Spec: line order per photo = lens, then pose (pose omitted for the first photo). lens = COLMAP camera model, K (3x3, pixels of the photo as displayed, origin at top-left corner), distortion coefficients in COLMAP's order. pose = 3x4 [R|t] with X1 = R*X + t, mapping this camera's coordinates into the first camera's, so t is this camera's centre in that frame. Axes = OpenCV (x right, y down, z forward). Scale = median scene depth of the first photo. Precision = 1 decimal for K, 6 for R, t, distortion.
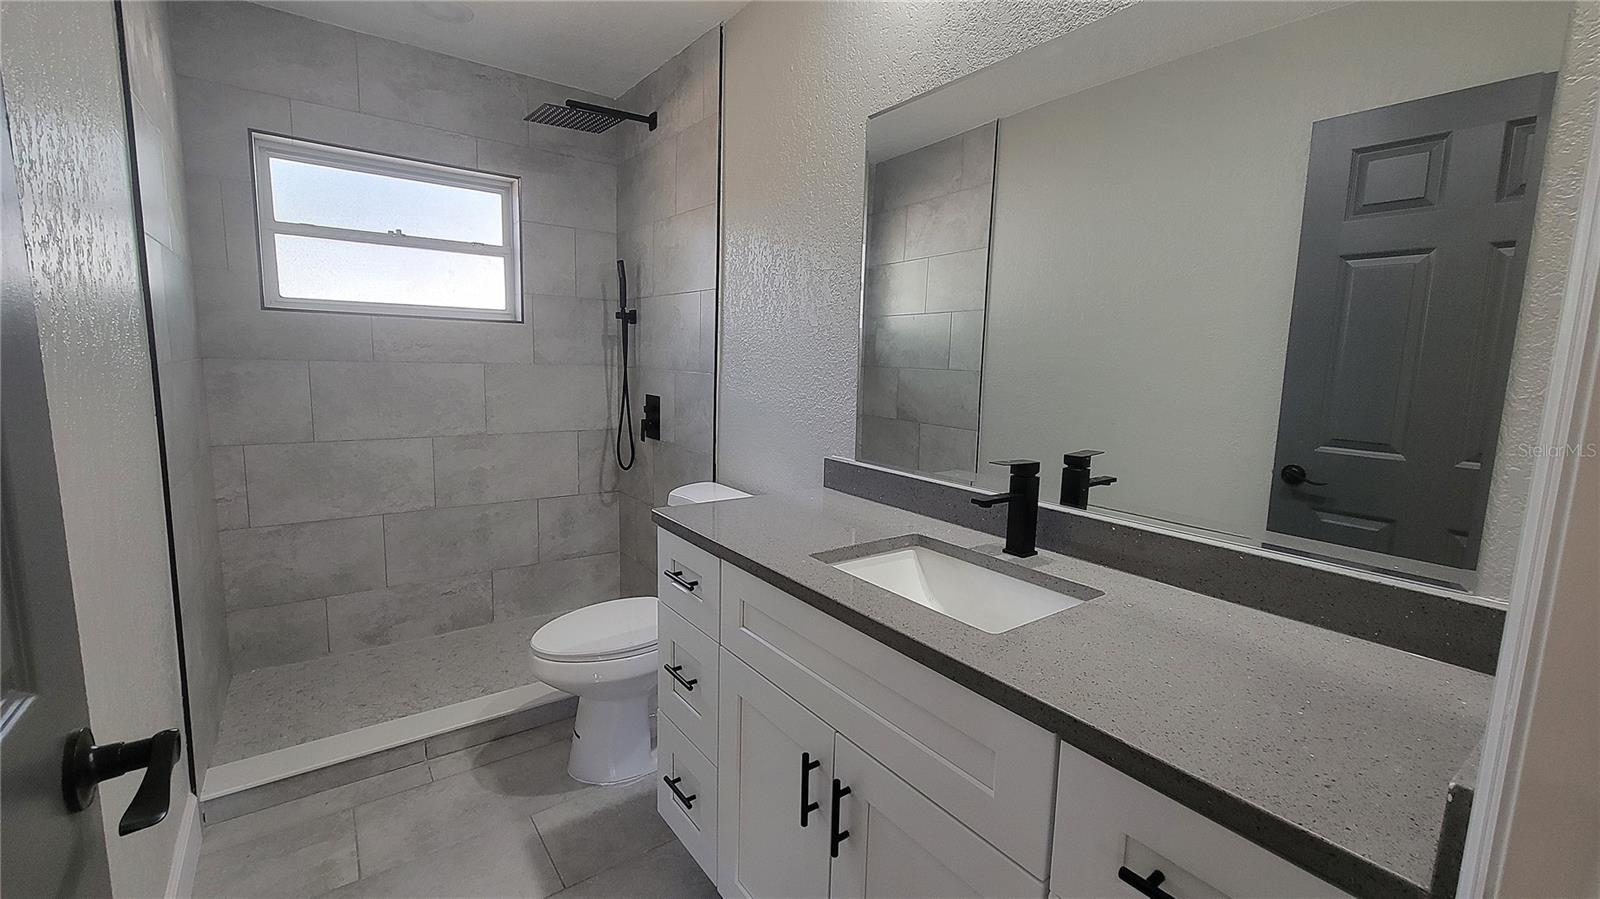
lens RADIAL K [[655.5, 0, 796.3], [0, 655.5, 441.8], [0, 0, 1]] dist [0.003557, 0.000497]
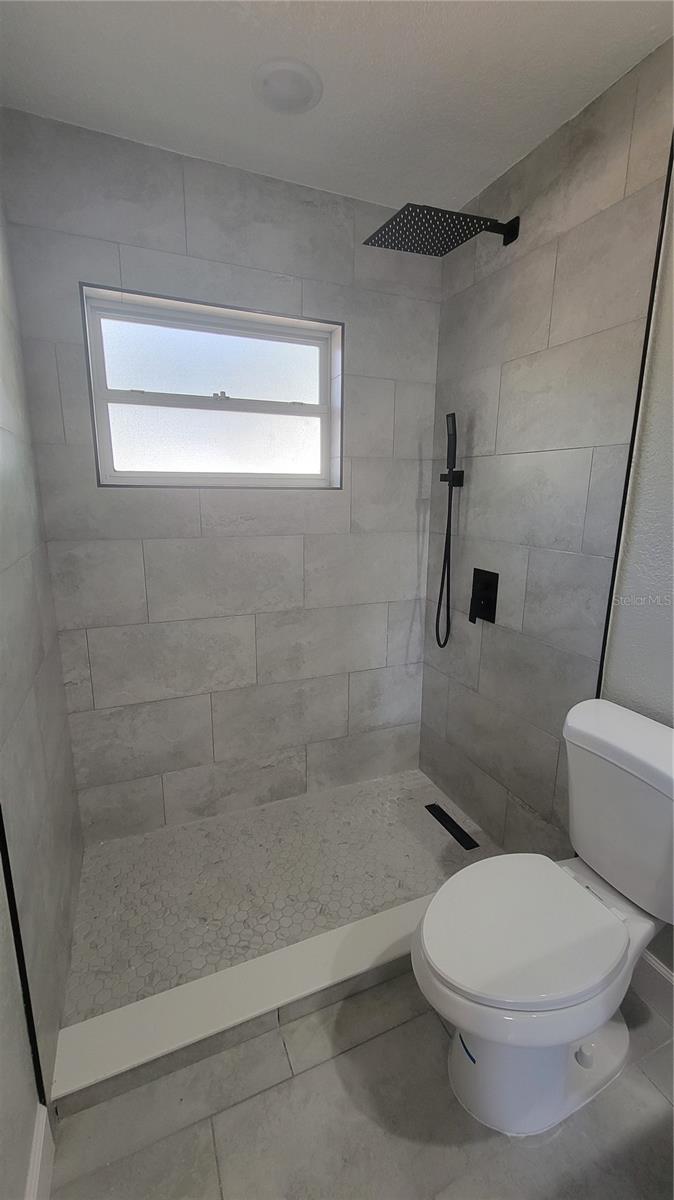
lens RADIAL K [[491.7, 0, 339.4], [0, 491.7, 599.6], [0, 0, 1]] dist [0.003557, 0.000497]
pose [[0.972039, 0.031722, -0.232665, -0.269962], [-0.011908, 0.996217, 0.086077, -0.091568], [0.234515, -0.080900, 0.968740, 0.337292]]
